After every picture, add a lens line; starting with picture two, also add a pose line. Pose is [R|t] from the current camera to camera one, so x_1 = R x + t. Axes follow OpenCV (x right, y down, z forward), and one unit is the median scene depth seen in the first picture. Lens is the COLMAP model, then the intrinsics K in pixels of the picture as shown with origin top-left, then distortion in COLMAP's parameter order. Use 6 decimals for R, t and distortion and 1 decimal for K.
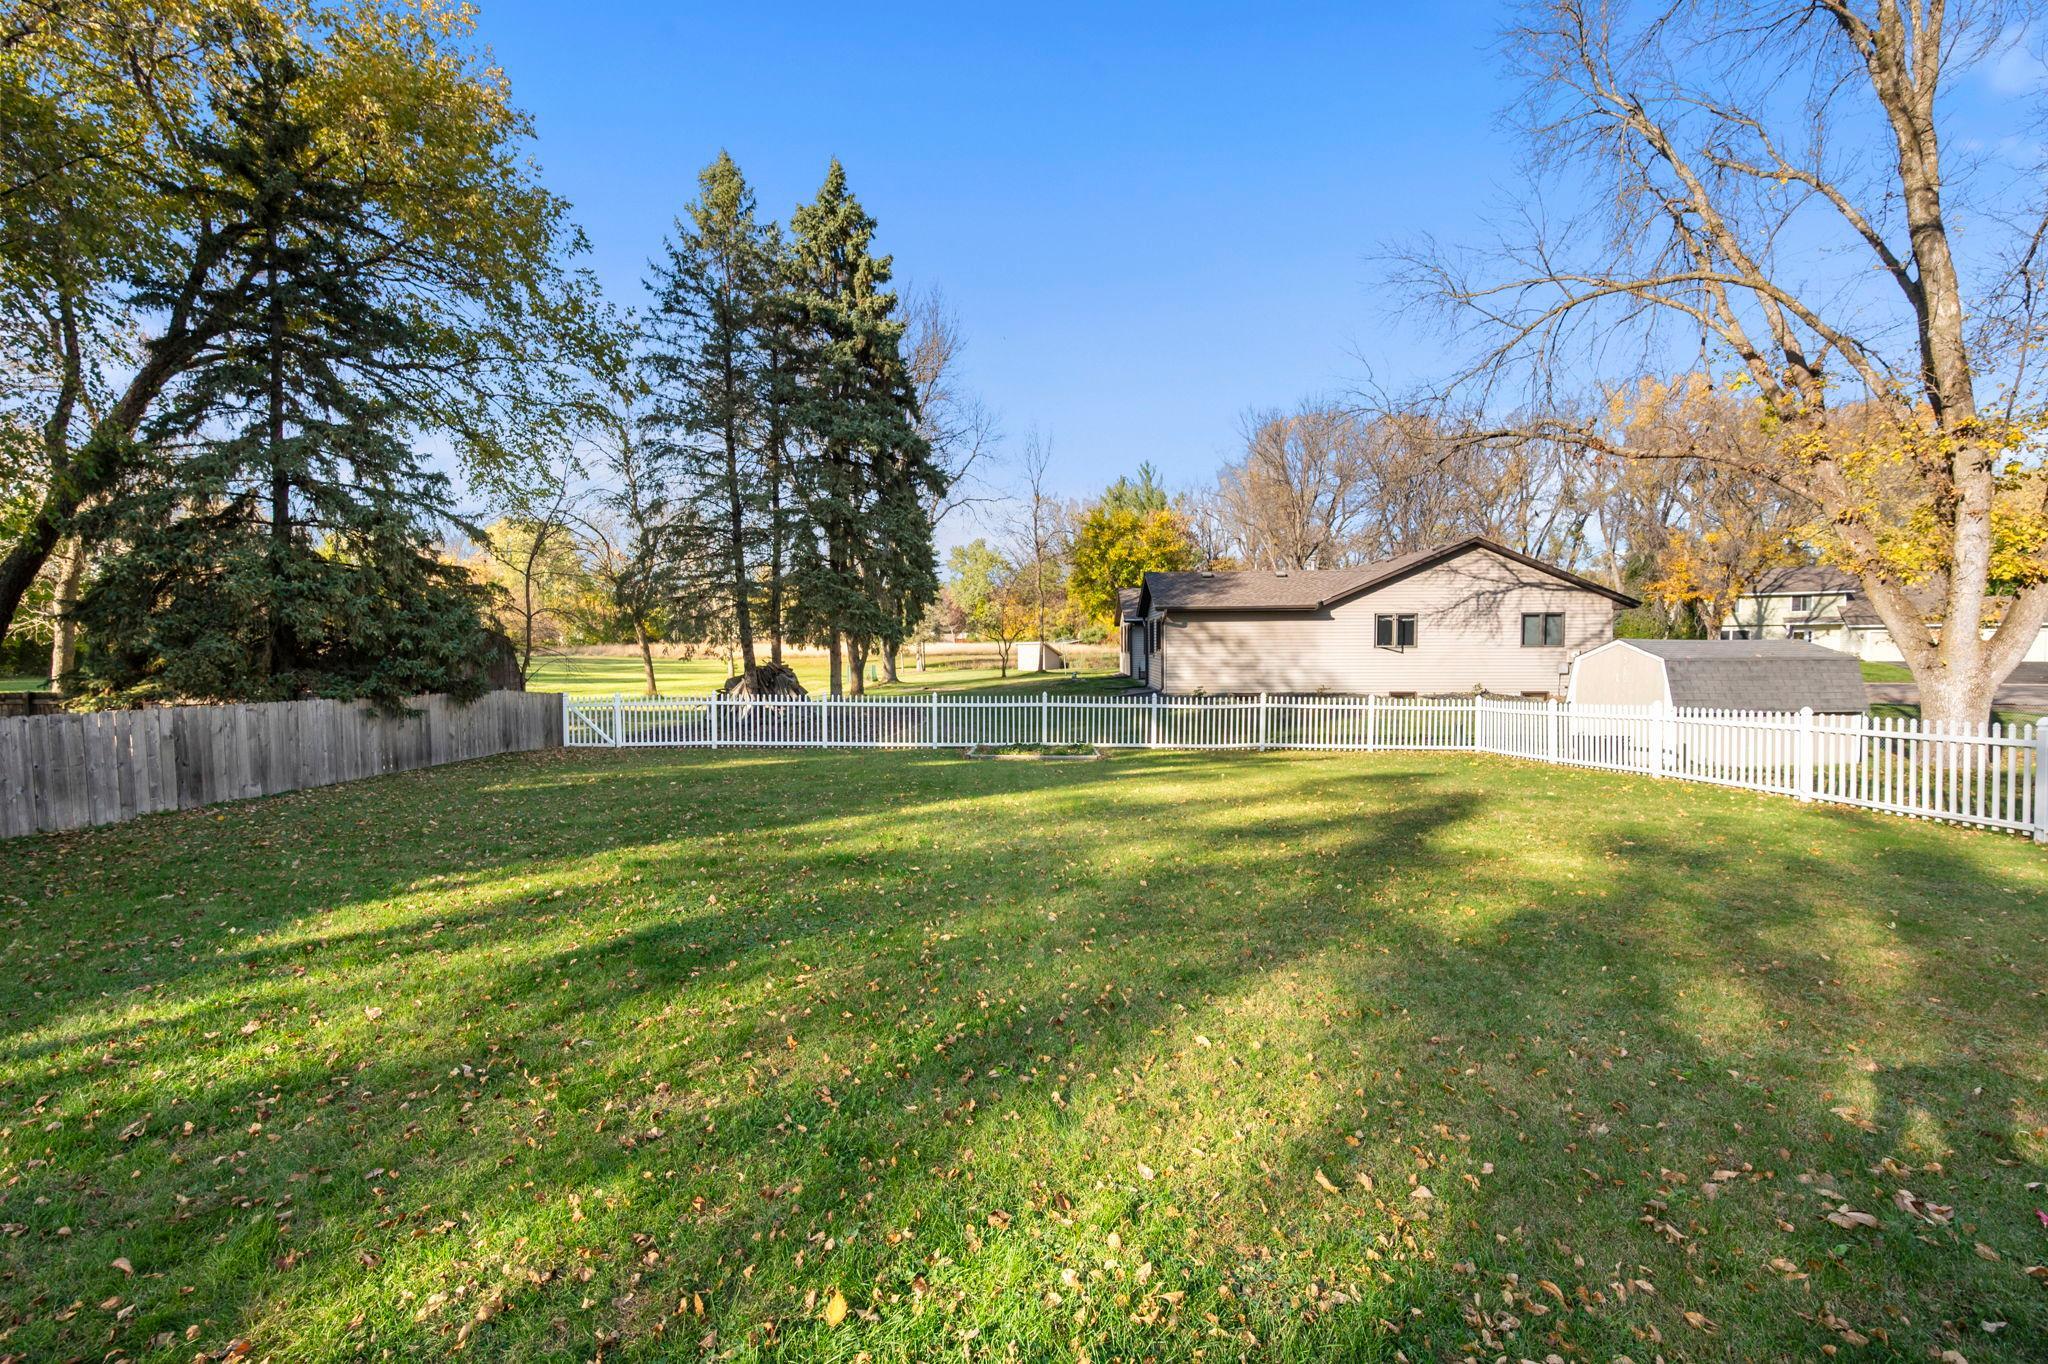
lens RADIAL K [[947.9, 0, 1009.1], [0, 947.9, 687.1], [0, 0, 1]] dist [-0.004266, 0.000577]
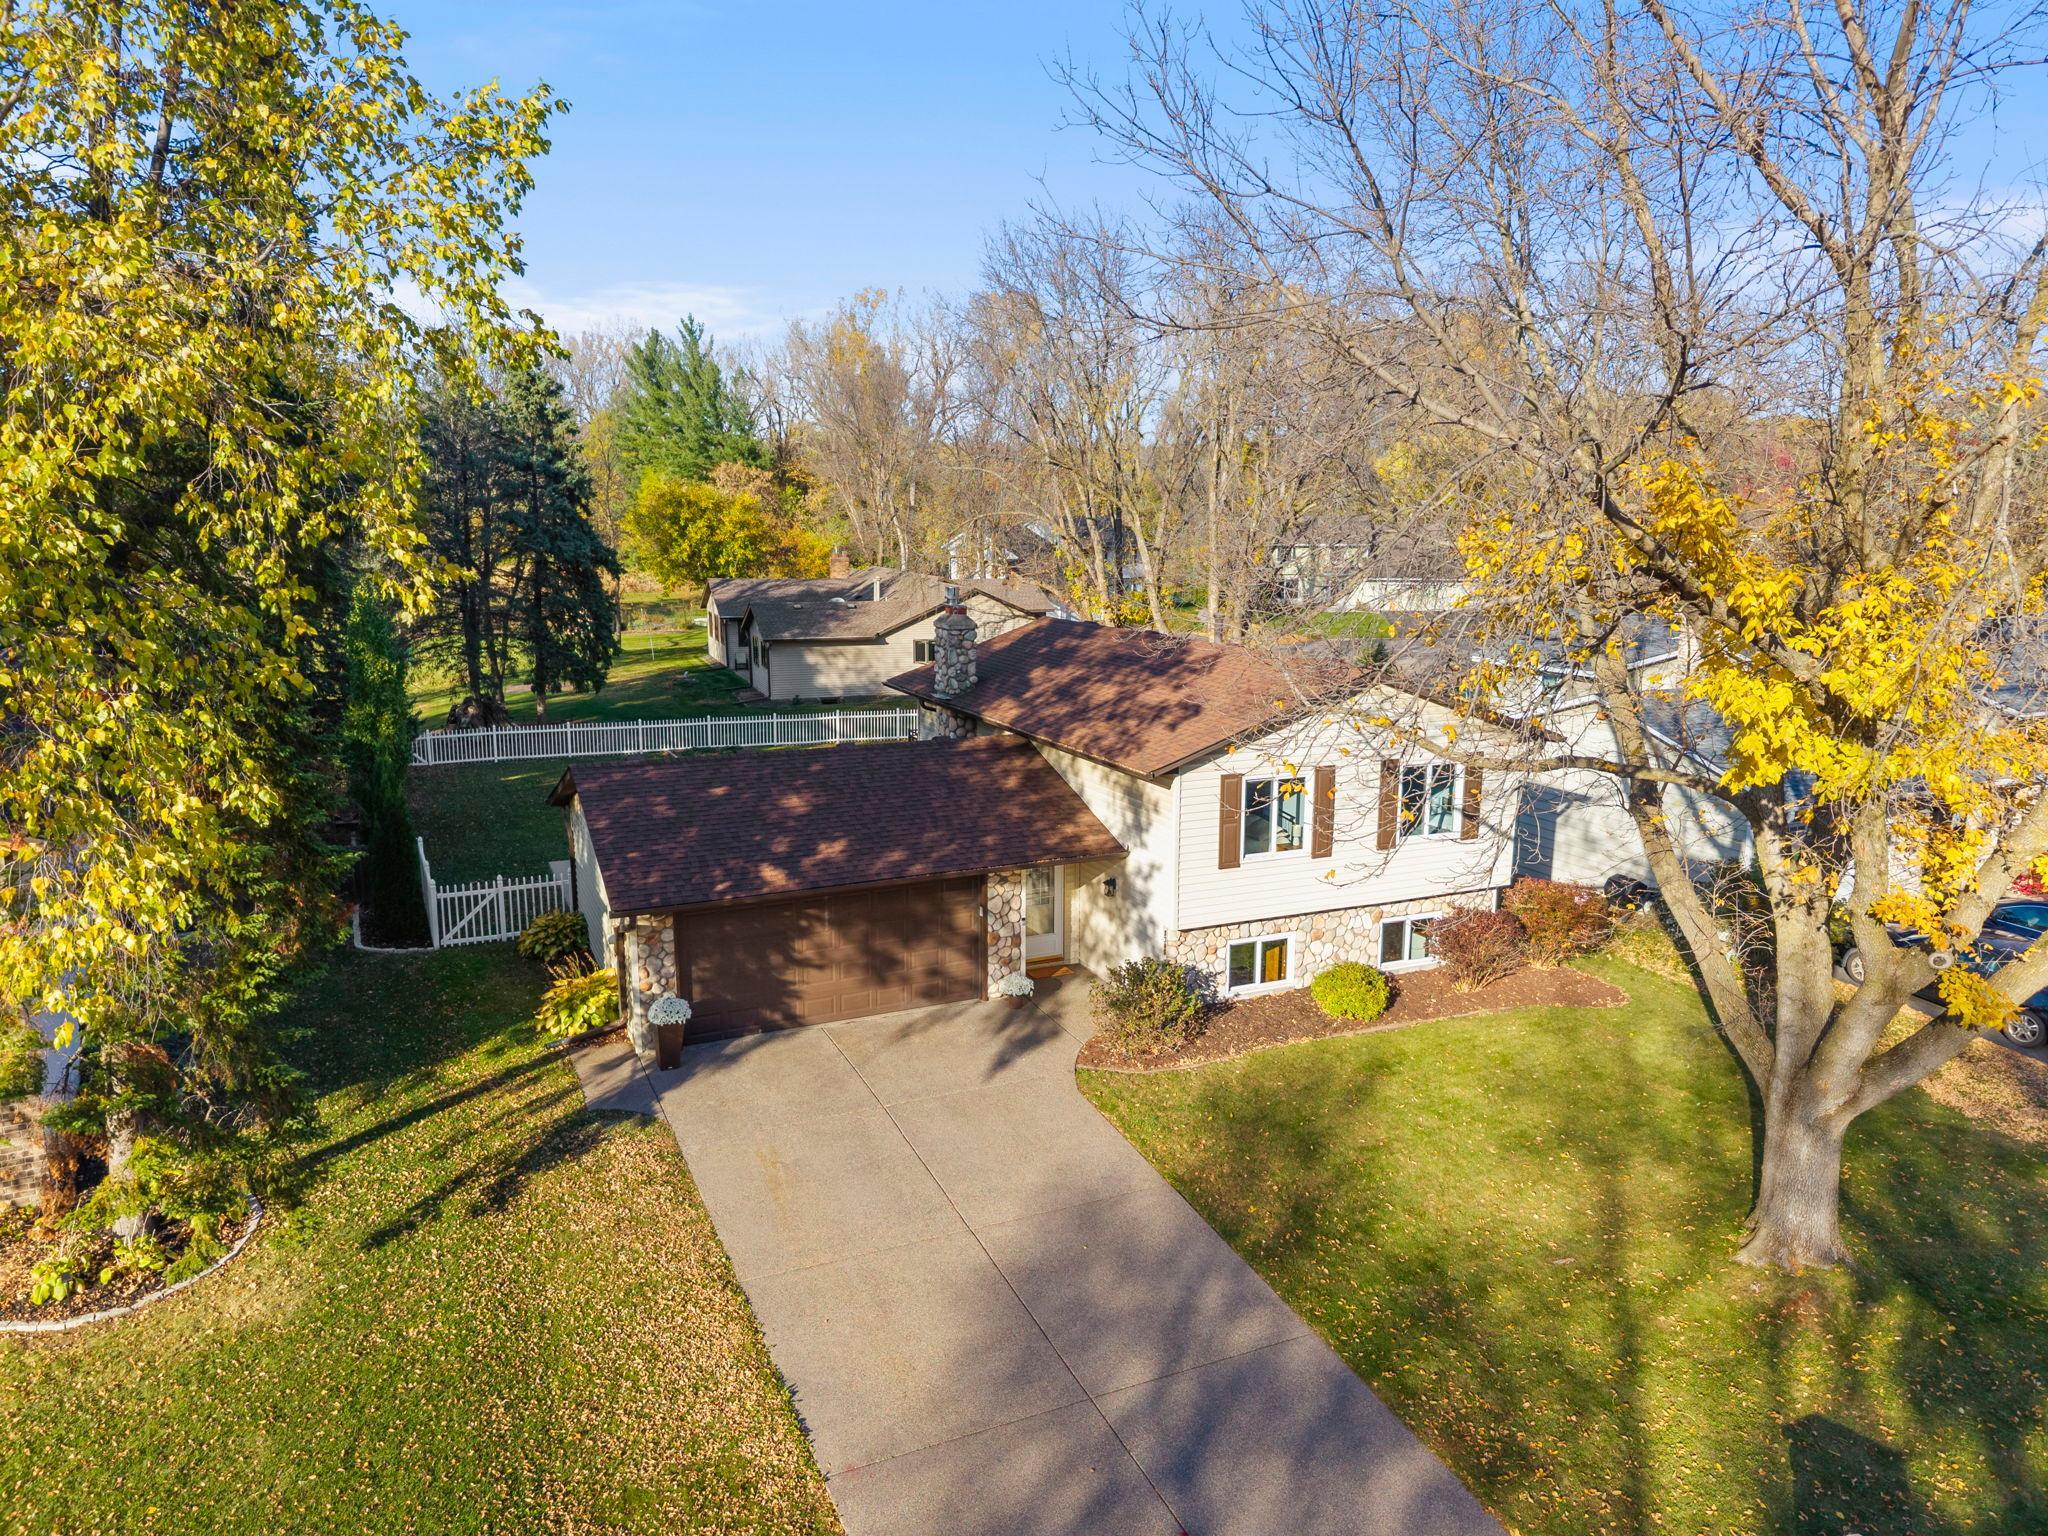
lens RADIAL K [[1336.8, 0, 1017.4], [0, 1336.8, 765.3], [0, 0, 1]] dist [0.000778, -0.001615]
pose [[0.928459, -0.059730, 0.366602, -0.232682], [0.018339, 0.993154, 0.115366, -0.122051], [-0.370983, -0.100389, 0.923198, -0.981912]]
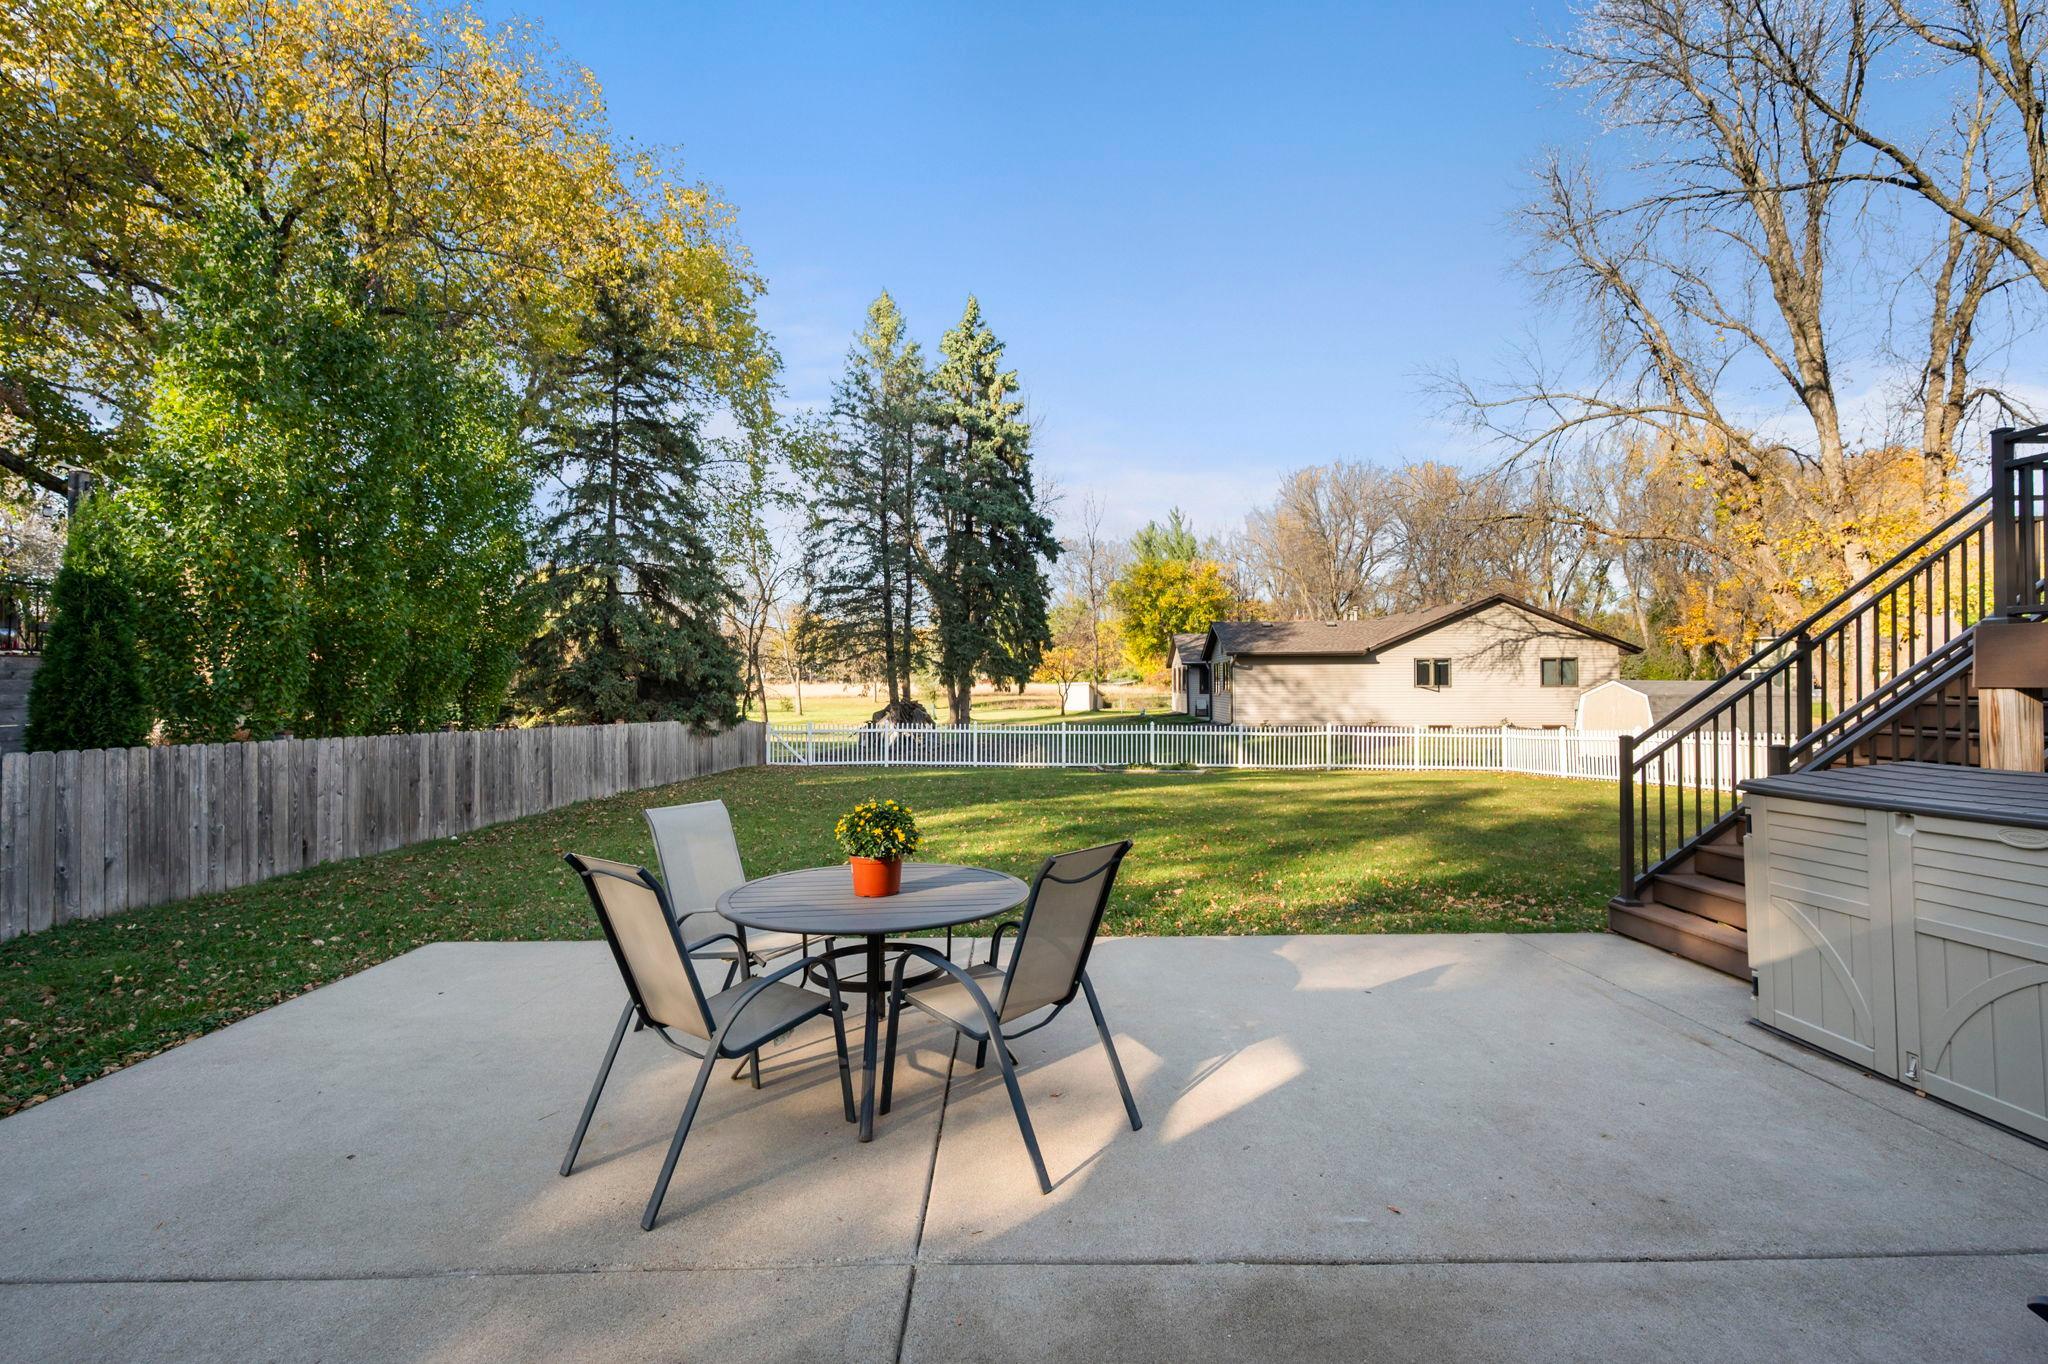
lens RADIAL K [[947.9, 0, 1020.3], [0, 947.9, 672.3], [0, 0, 1]] dist [-0.004266, 0.000577]
pose [[0.999871, 0.001124, -0.016002, -0.083665], [-0.002066, 0.998256, -0.059004, 0.010026], [0.015908, 0.059029, 0.998129, -0.179450]]
